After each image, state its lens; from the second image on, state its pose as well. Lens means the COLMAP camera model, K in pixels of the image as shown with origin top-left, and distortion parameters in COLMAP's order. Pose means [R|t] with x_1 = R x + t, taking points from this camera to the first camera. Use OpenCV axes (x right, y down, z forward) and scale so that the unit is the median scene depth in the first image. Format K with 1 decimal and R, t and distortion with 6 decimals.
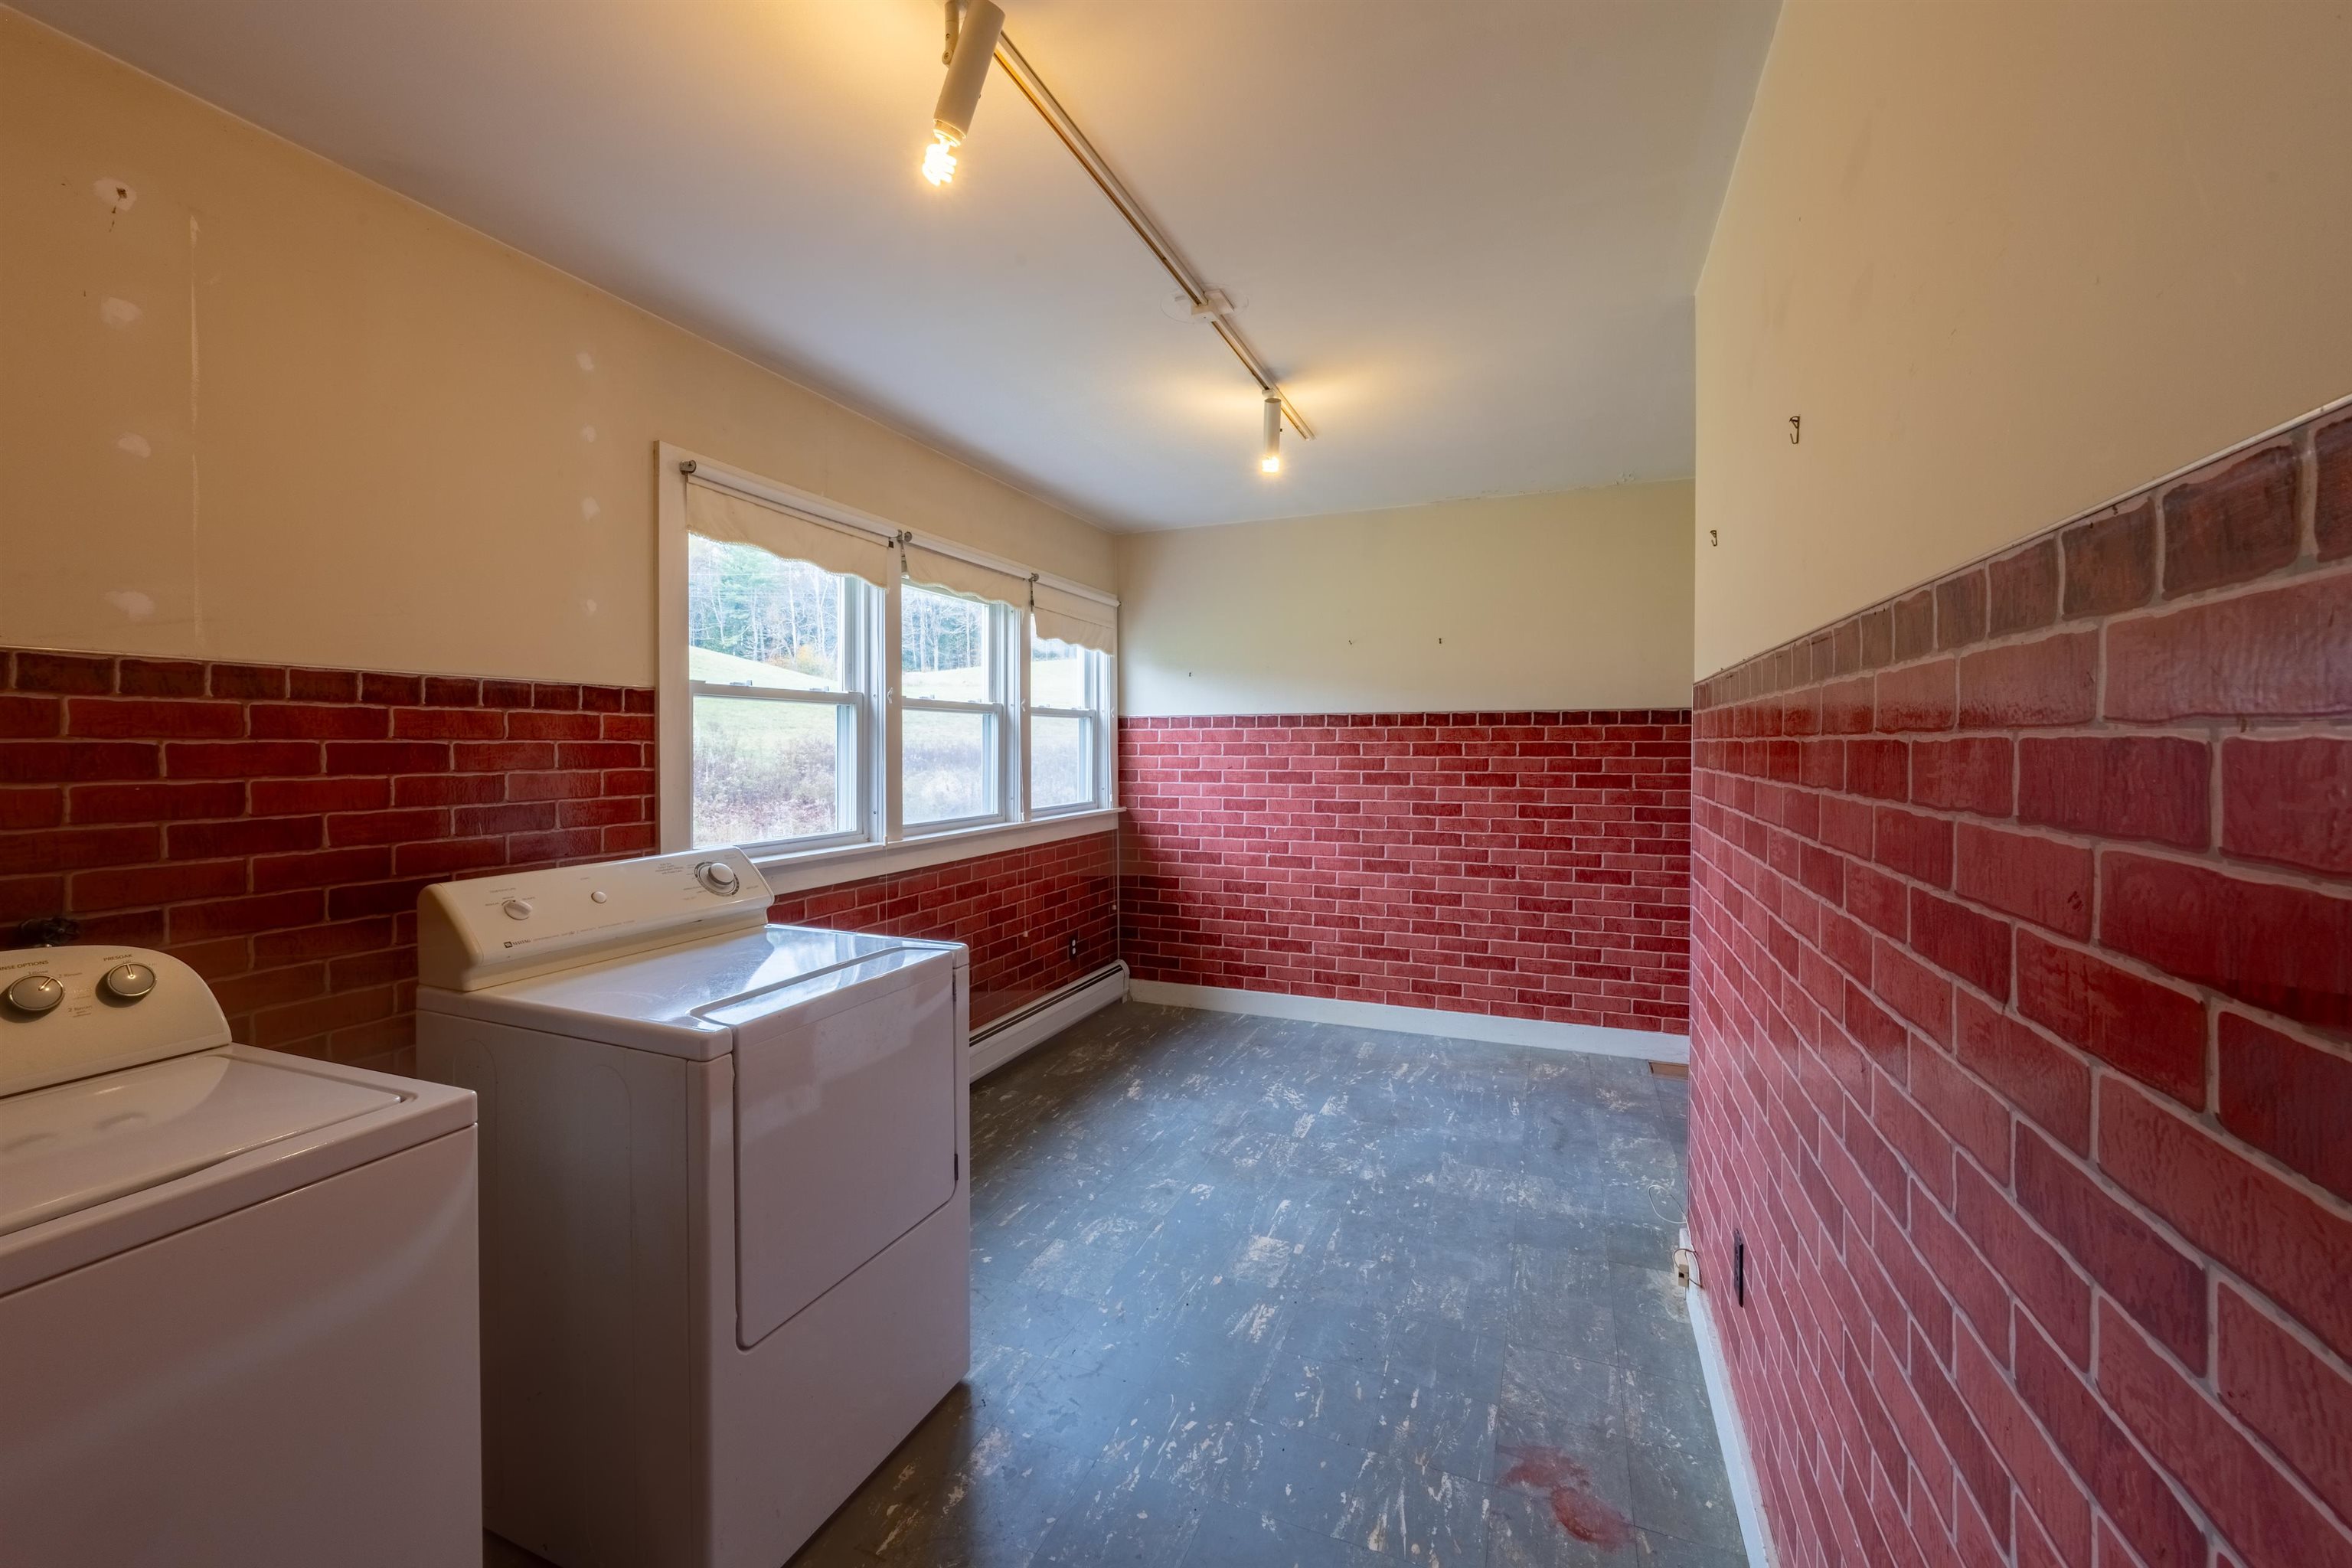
lens RADIAL K [[958.4, 0, 1139.6], [0, 958.4, 755.1], [0, 0, 1]] dist [-0.002503, 0.000089]
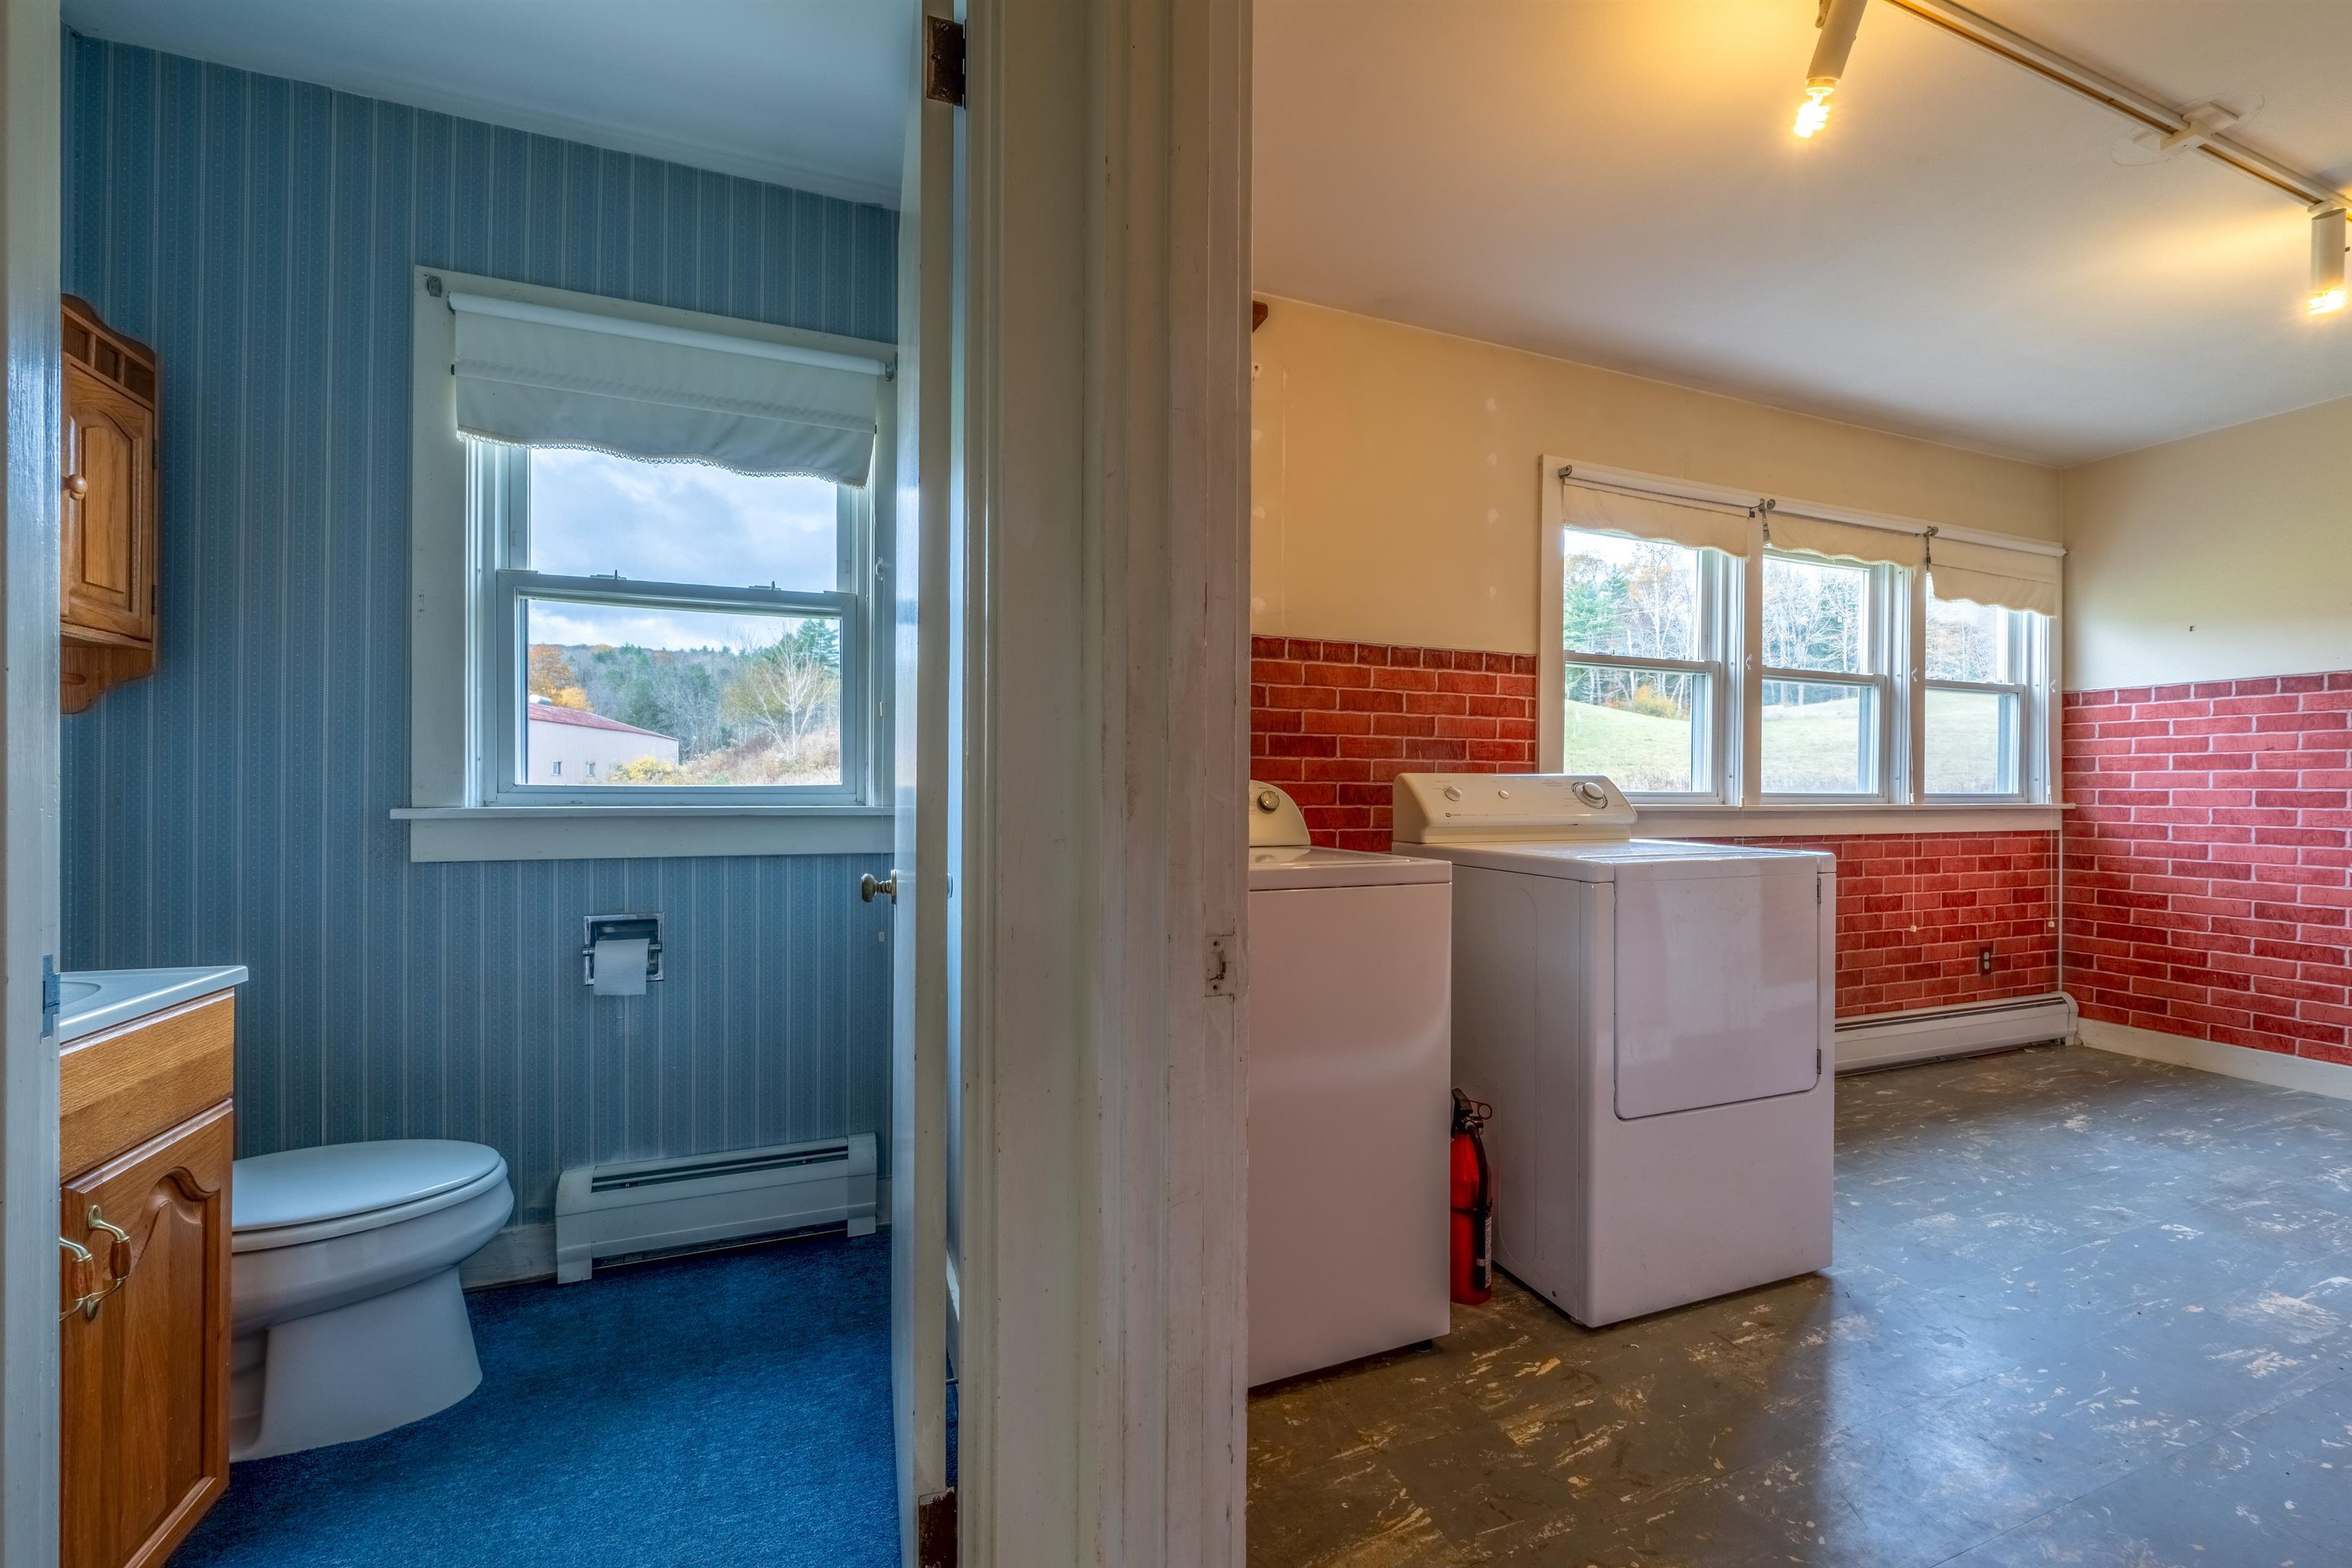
lens RADIAL K [[941.0, 0, 1185.3], [0, 941.0, 787.9], [0, 0, 1]] dist [-0.000971, 0.000574]
pose [[0.705368, 0.007446, -0.708802, 0.031429], [-0.016116, 0.999855, -0.005534, 0.097015], [0.708658, 0.015327, 0.705385, -0.149058]]
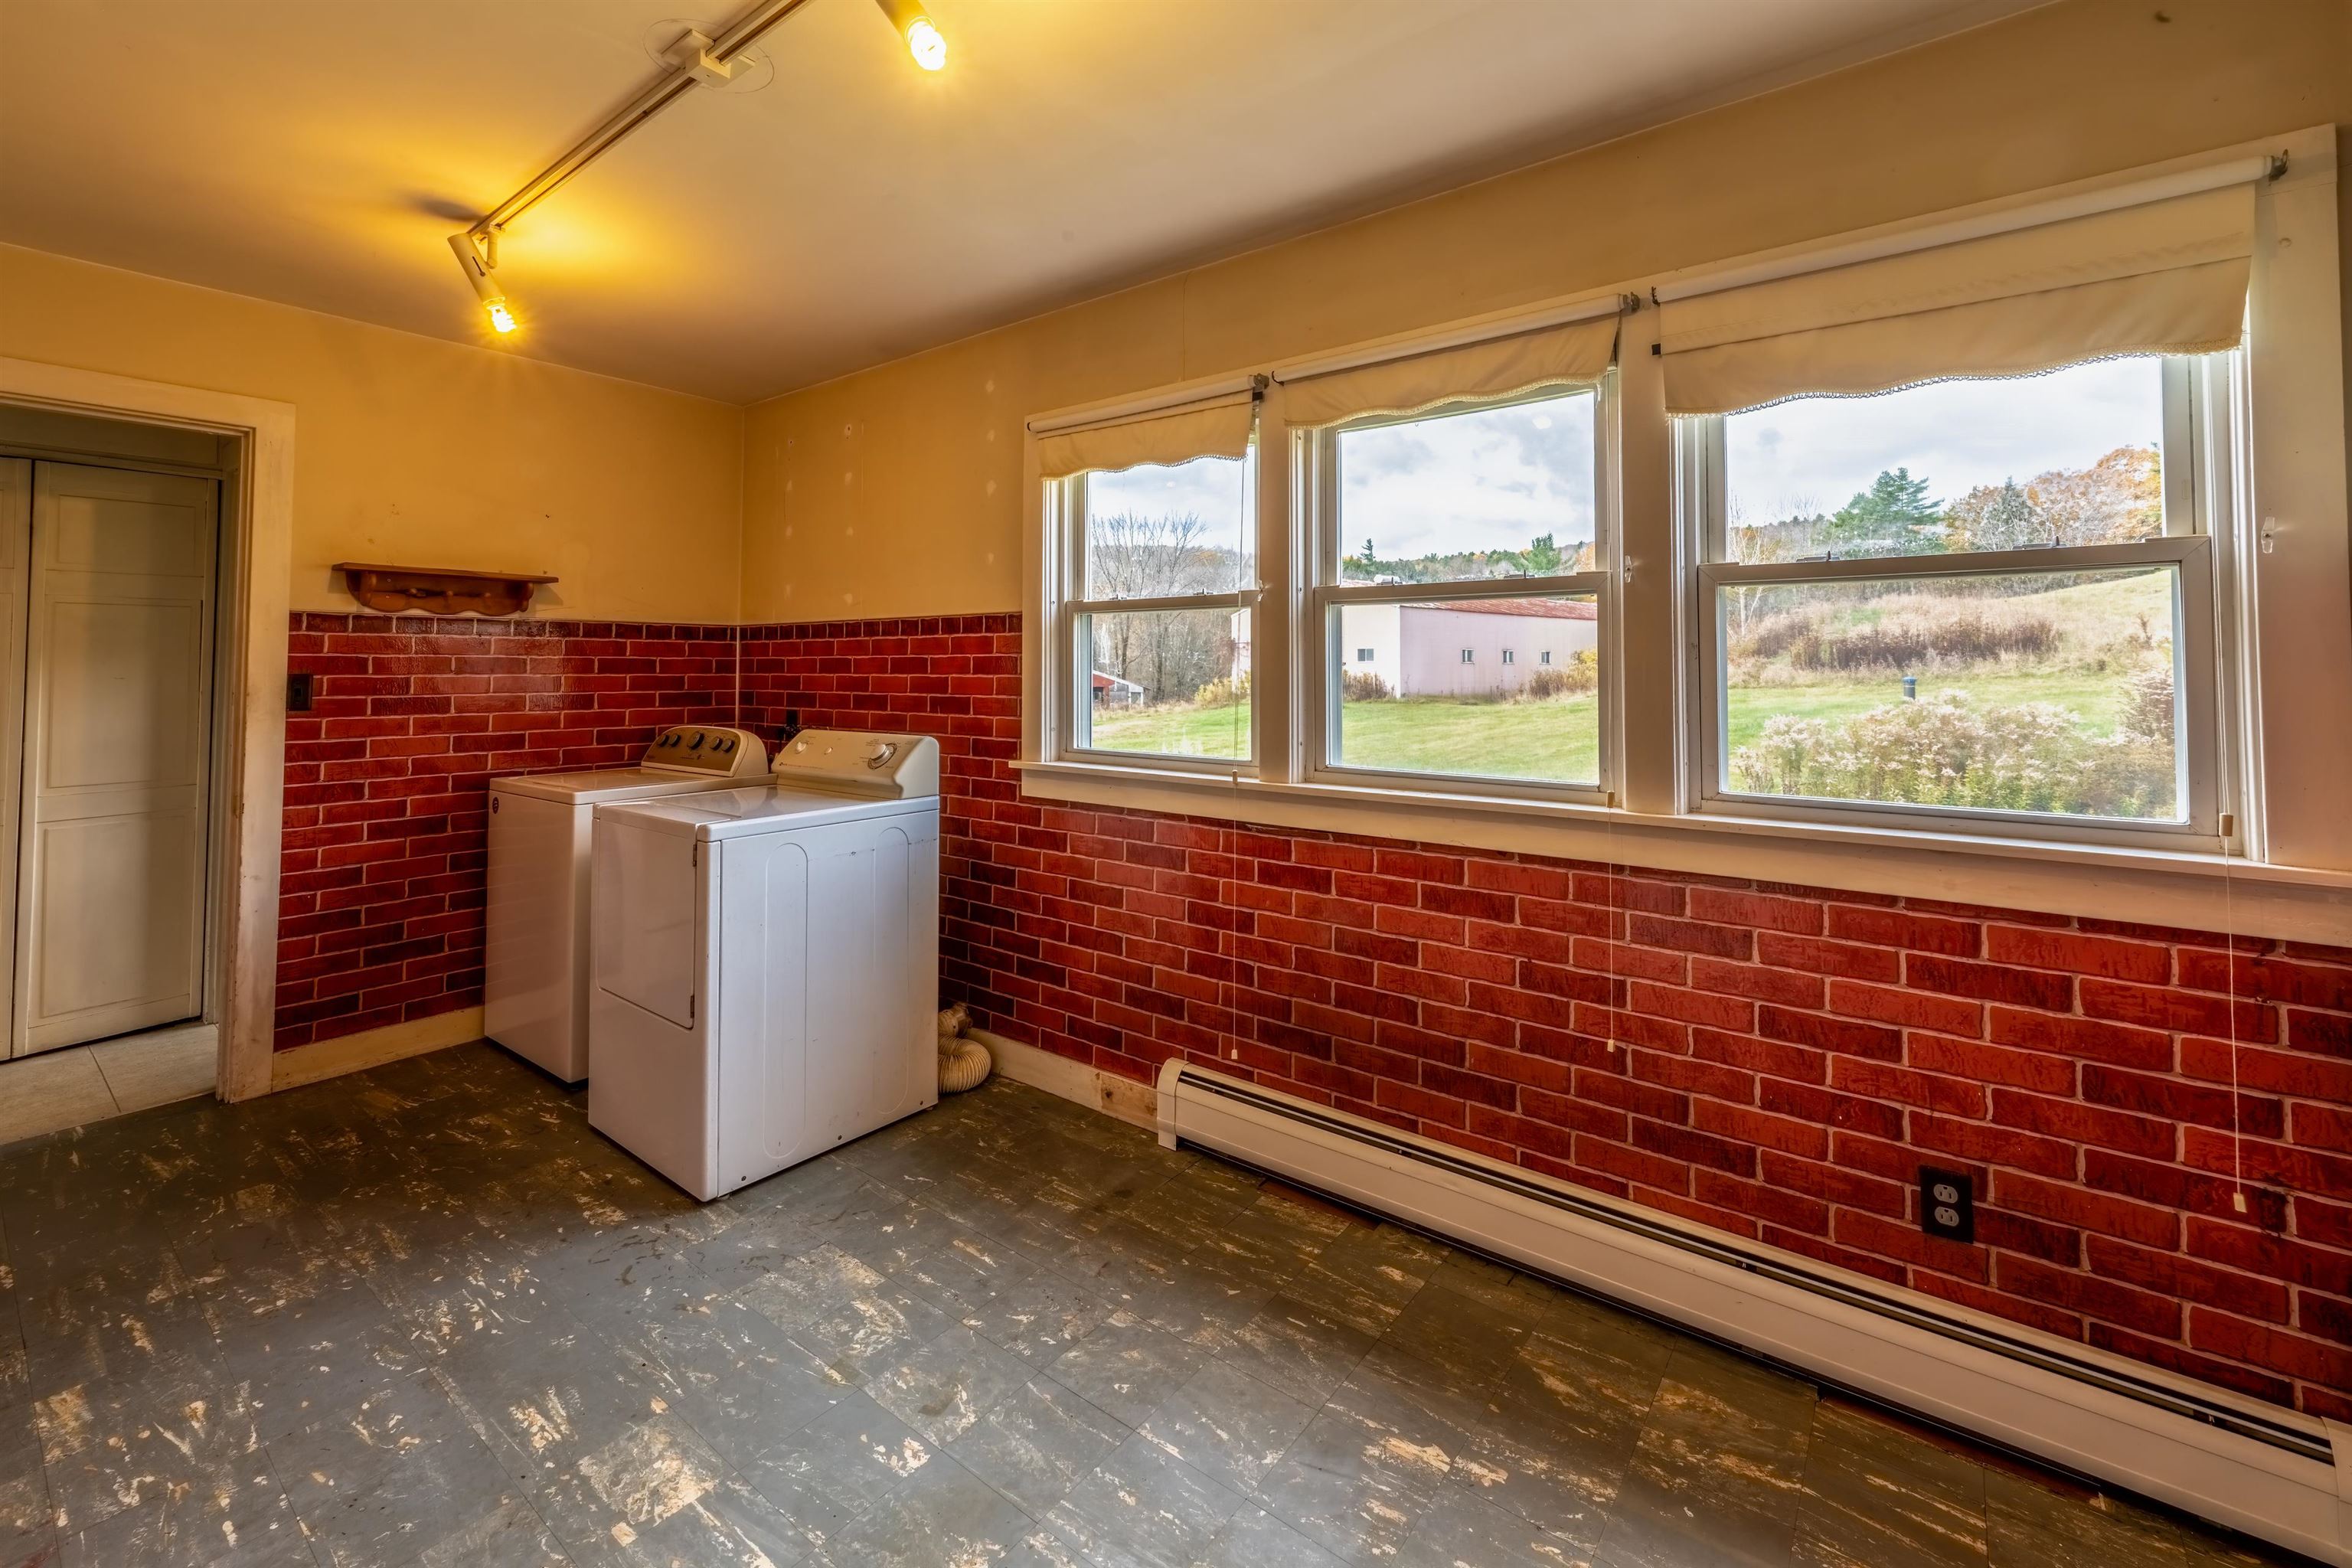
lens RADIAL K [[965.9, 0, 1171.0], [0, 965.9, 635.1], [0, 0, 1]] dist [-0.000240, -0.000286]
pose [[-0.240542, -0.029897, -0.970178, 0.561407], [-0.009814, 0.999549, -0.028369, -0.004221], [0.970589, 0.002698, -0.240727, 1.234452]]
